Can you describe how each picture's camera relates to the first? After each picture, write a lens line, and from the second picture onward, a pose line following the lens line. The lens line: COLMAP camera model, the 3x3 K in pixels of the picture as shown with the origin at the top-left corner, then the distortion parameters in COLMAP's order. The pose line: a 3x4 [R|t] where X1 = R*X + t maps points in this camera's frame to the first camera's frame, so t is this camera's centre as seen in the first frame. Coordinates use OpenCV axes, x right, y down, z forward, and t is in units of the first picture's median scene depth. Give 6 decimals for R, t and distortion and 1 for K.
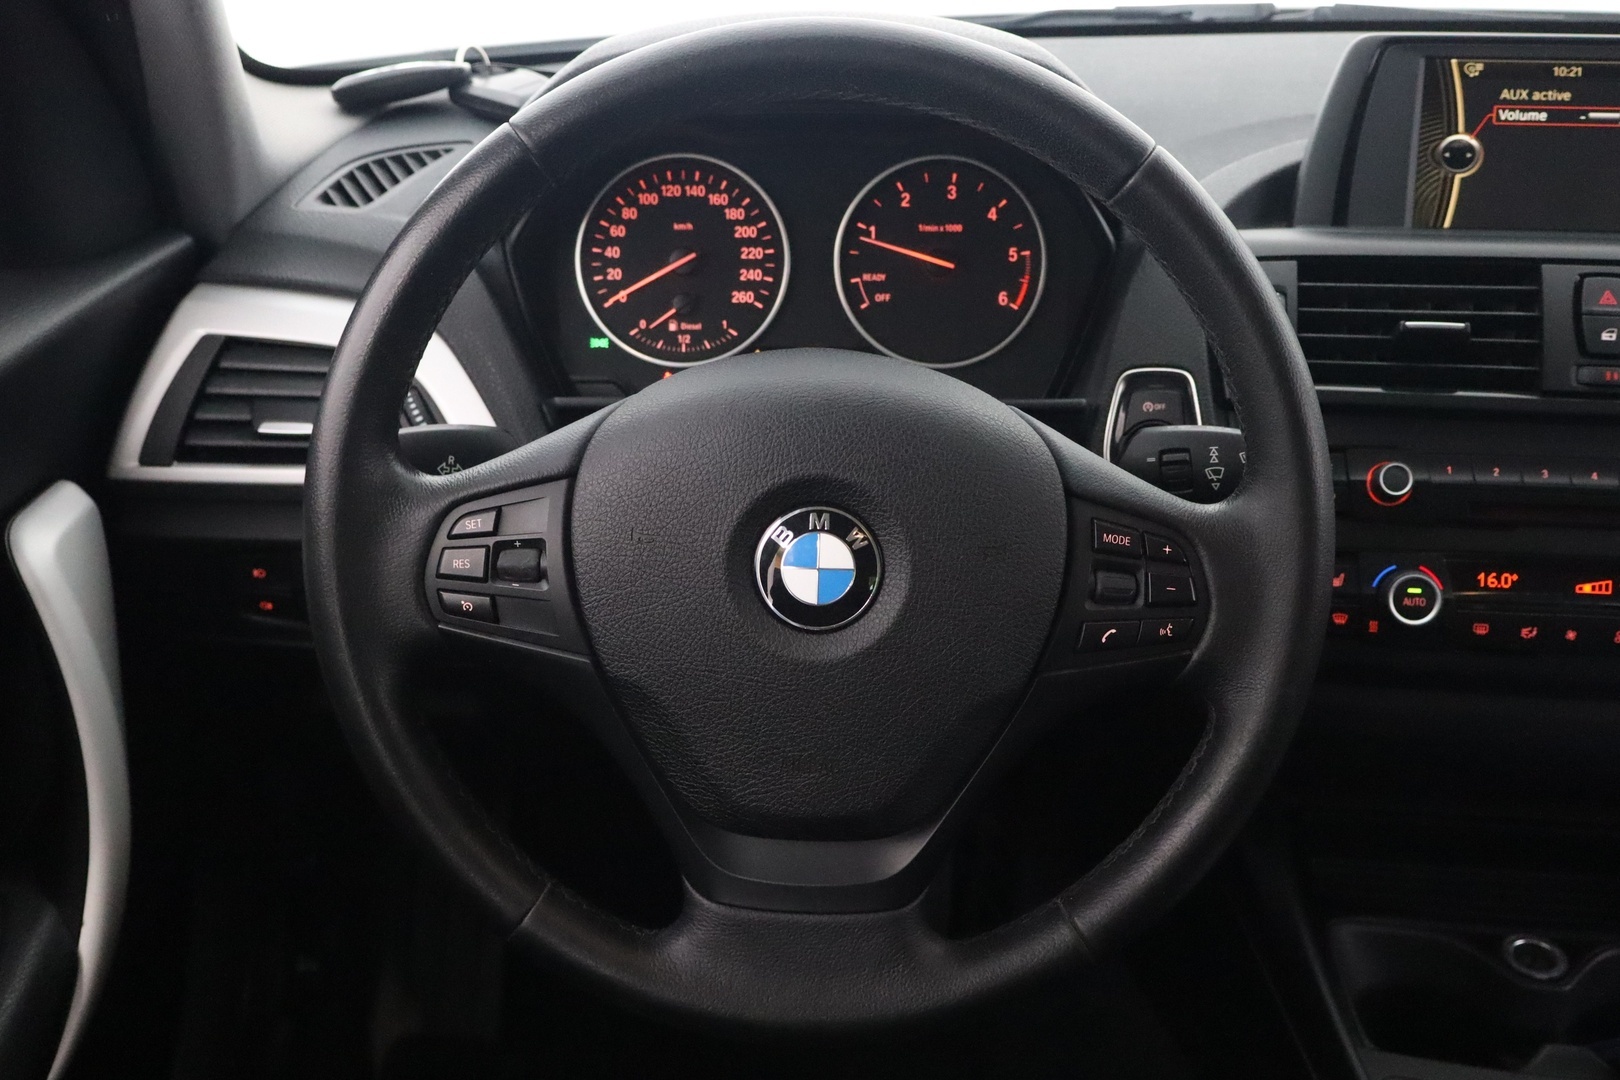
lens RADIAL K [[1832.8, 0, 852.4], [0, 1832.8, 507.4], [0, 0, 1]] dist [0.067146, 0.000000]
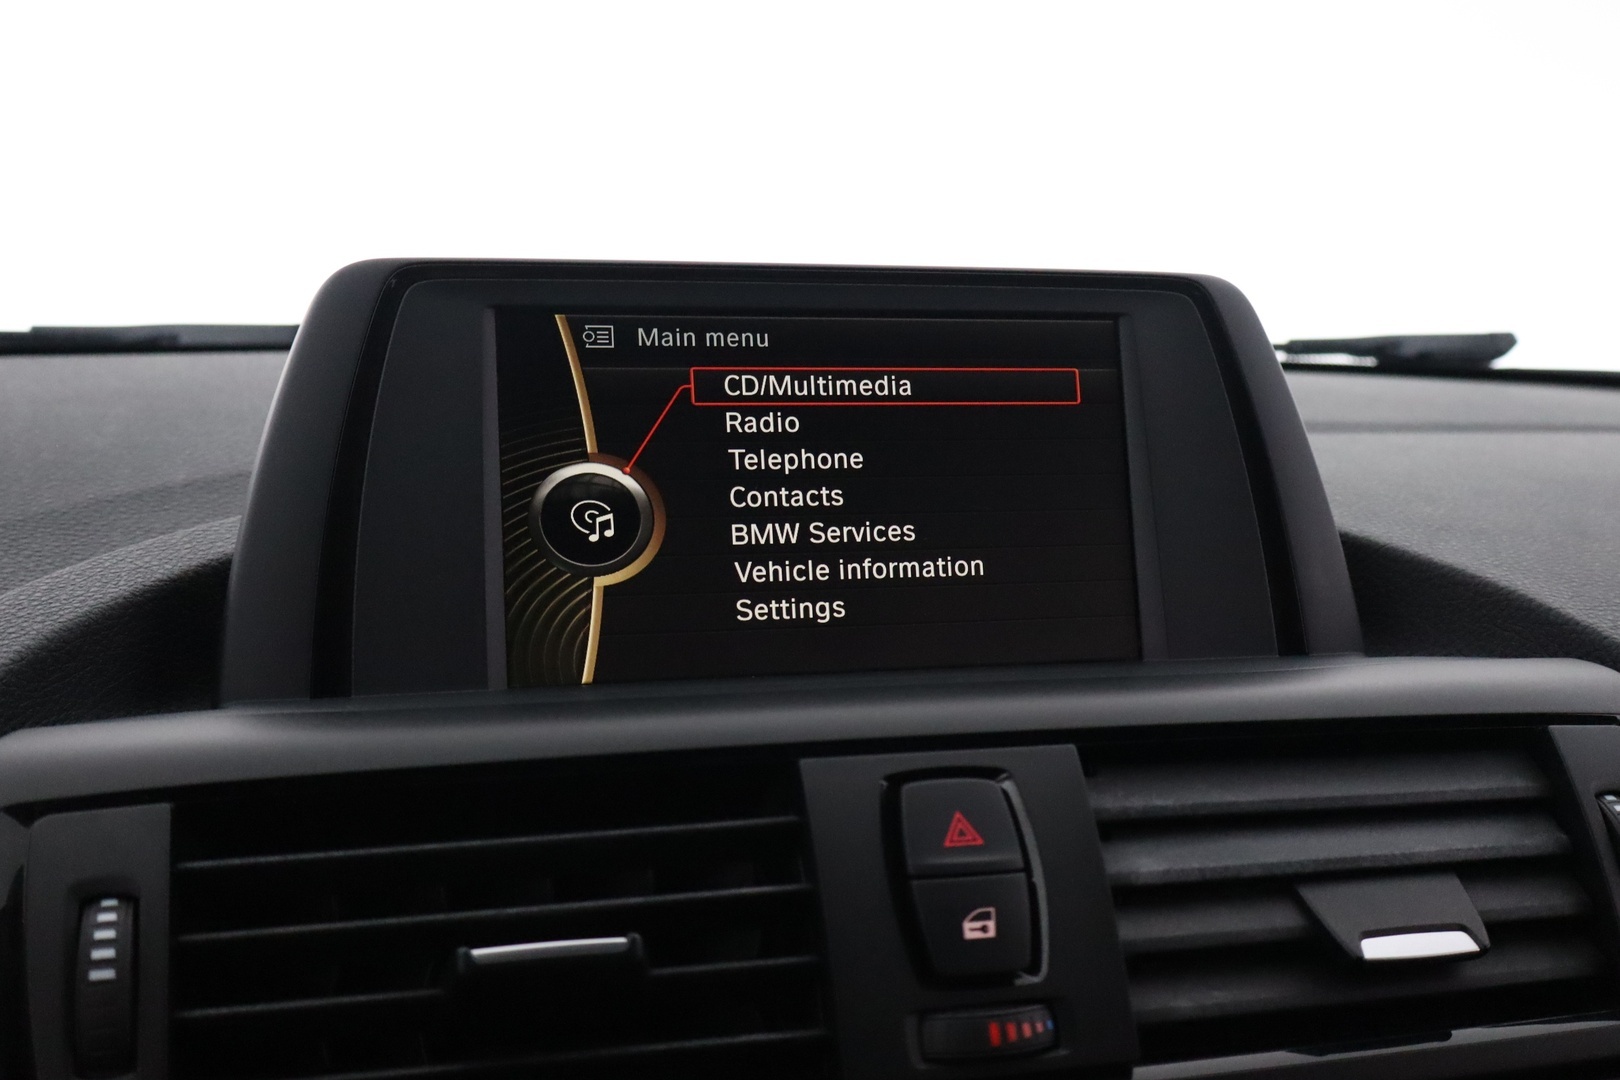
lens RADIAL K [[1832.8, 0, 809.5], [0, 1832.8, 538.2], [0, 0, 1]] dist [0.067146, 0.000000]
pose [[0.932356, -0.042286, 0.359060, 0.234803], [0.127142, 0.968049, -0.216139, -0.091685], [-0.338448, 0.247170, 0.907943, 0.629860]]
